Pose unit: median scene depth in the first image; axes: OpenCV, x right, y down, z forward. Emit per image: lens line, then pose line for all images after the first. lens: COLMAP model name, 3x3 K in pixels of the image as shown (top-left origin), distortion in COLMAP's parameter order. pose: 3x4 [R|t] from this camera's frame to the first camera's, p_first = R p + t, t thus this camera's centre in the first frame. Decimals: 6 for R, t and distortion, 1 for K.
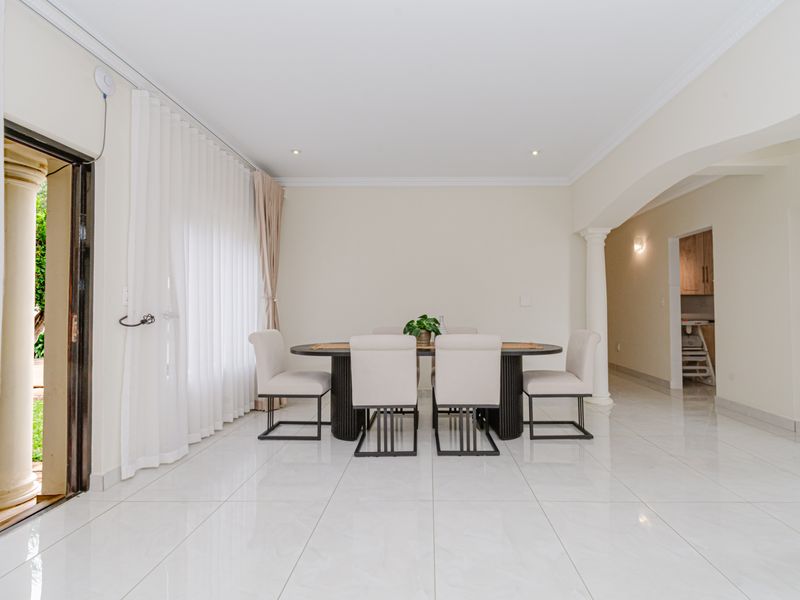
lens RADIAL K [[404.2, 0, 412.2], [0, 404.2, 298.1], [0, 0, 1]] dist [0.000911, -0.000207]
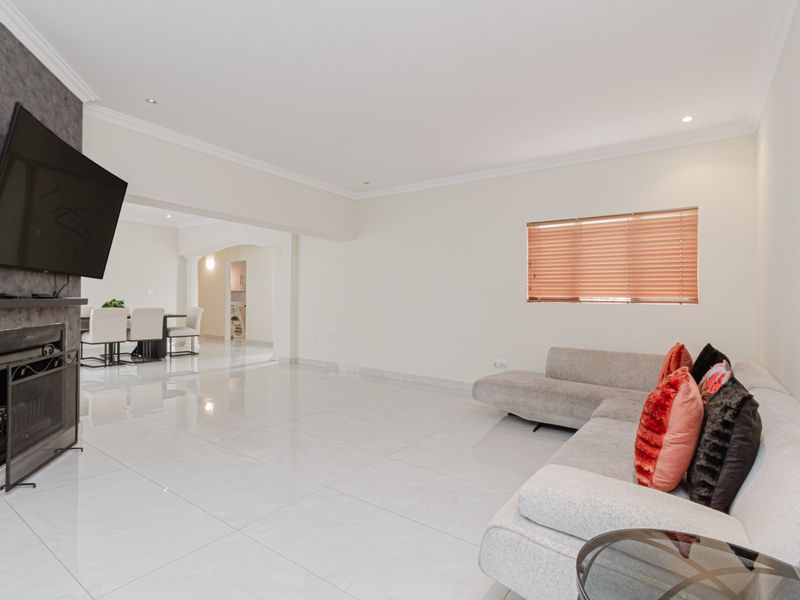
lens RADIAL K [[404.2, 0, 412.2], [0, 404.2, 298.1], [0, 0, 1]] dist [0.000911, -0.000207]
pose [[0.507876, 0.027613, 0.860988, -0.873491], [-0.053431, 0.998571, -0.000507, -0.033708], [-0.859772, -0.045746, 0.508626, -1.132157]]
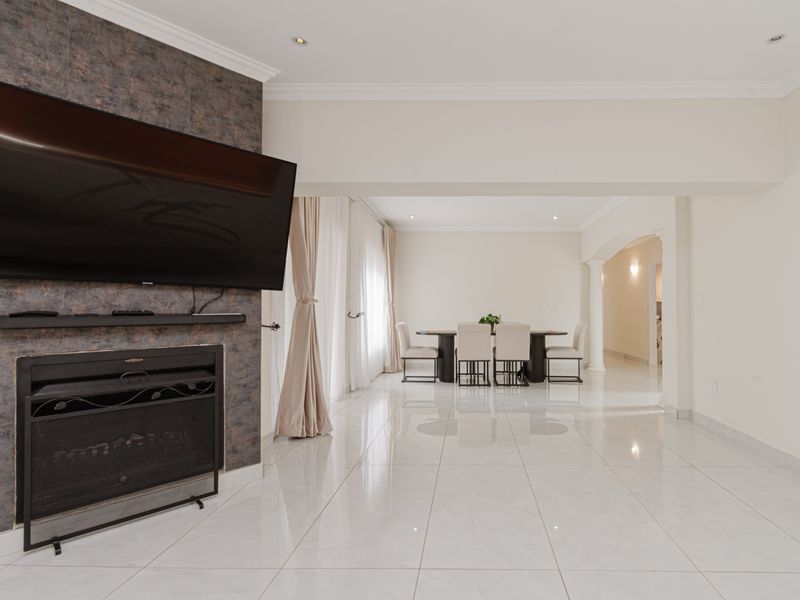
lens RADIAL K [[417.8, 0, 465.8], [0, 417.8, 308.3], [0, 0, 1]] dist [0.002138, 0.000578]
pose [[0.999945, 0.001941, 0.010262, -0.089929], [-0.002151, 0.999787, 0.020526, -0.021989], [-0.010220, -0.020547, 0.999737, -0.816571]]
